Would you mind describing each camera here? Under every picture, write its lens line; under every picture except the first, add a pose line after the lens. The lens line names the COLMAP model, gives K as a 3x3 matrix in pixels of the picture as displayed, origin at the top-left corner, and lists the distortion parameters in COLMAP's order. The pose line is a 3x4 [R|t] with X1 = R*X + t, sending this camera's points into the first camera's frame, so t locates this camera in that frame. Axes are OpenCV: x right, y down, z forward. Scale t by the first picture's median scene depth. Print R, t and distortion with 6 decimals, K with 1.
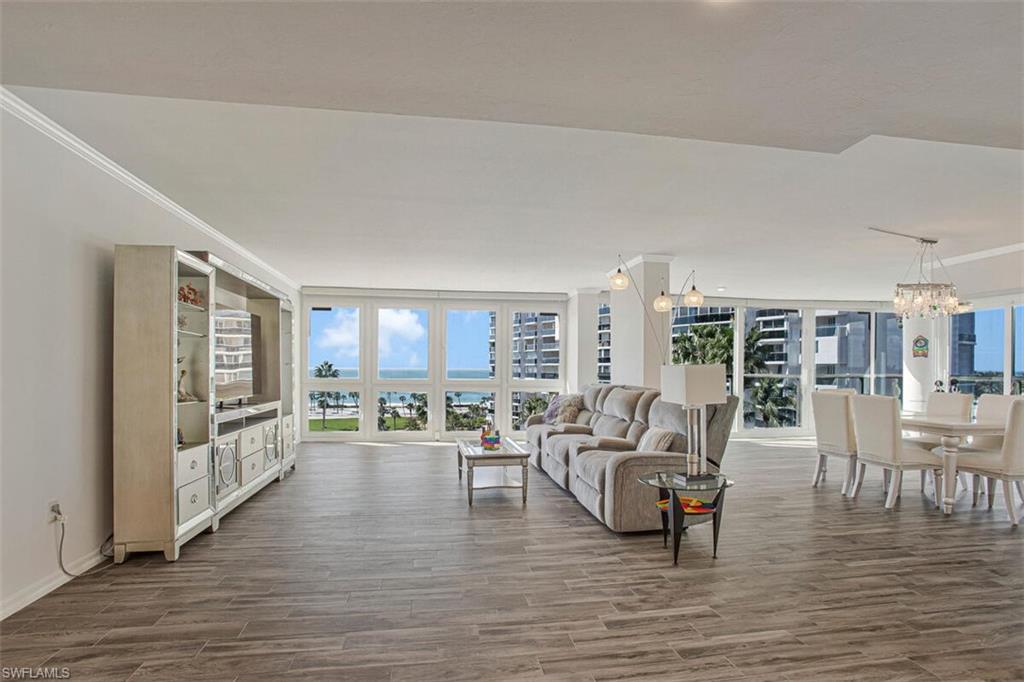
lens RADIAL K [[525.0, 0, 491.6], [0, 525.0, 374.0], [0, 0, 1]] dist [-0.054931, 0.015495]
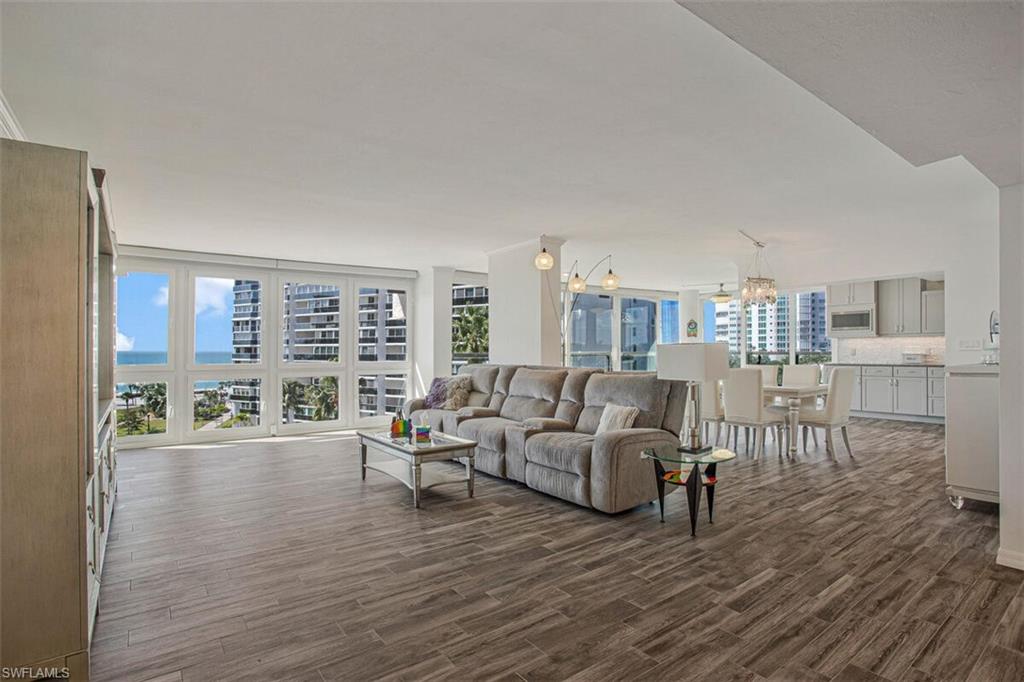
lens RADIAL K [[525.0, 0, 485.9], [0, 525.0, 349.4], [0, 0, 1]] dist [-0.054931, 0.015495]
pose [[0.881163, -0.011378, 0.472675, -0.369668], [0.015402, 0.999871, -0.004645, -0.005490], [-0.472561, 0.011374, 0.881224, 0.205536]]
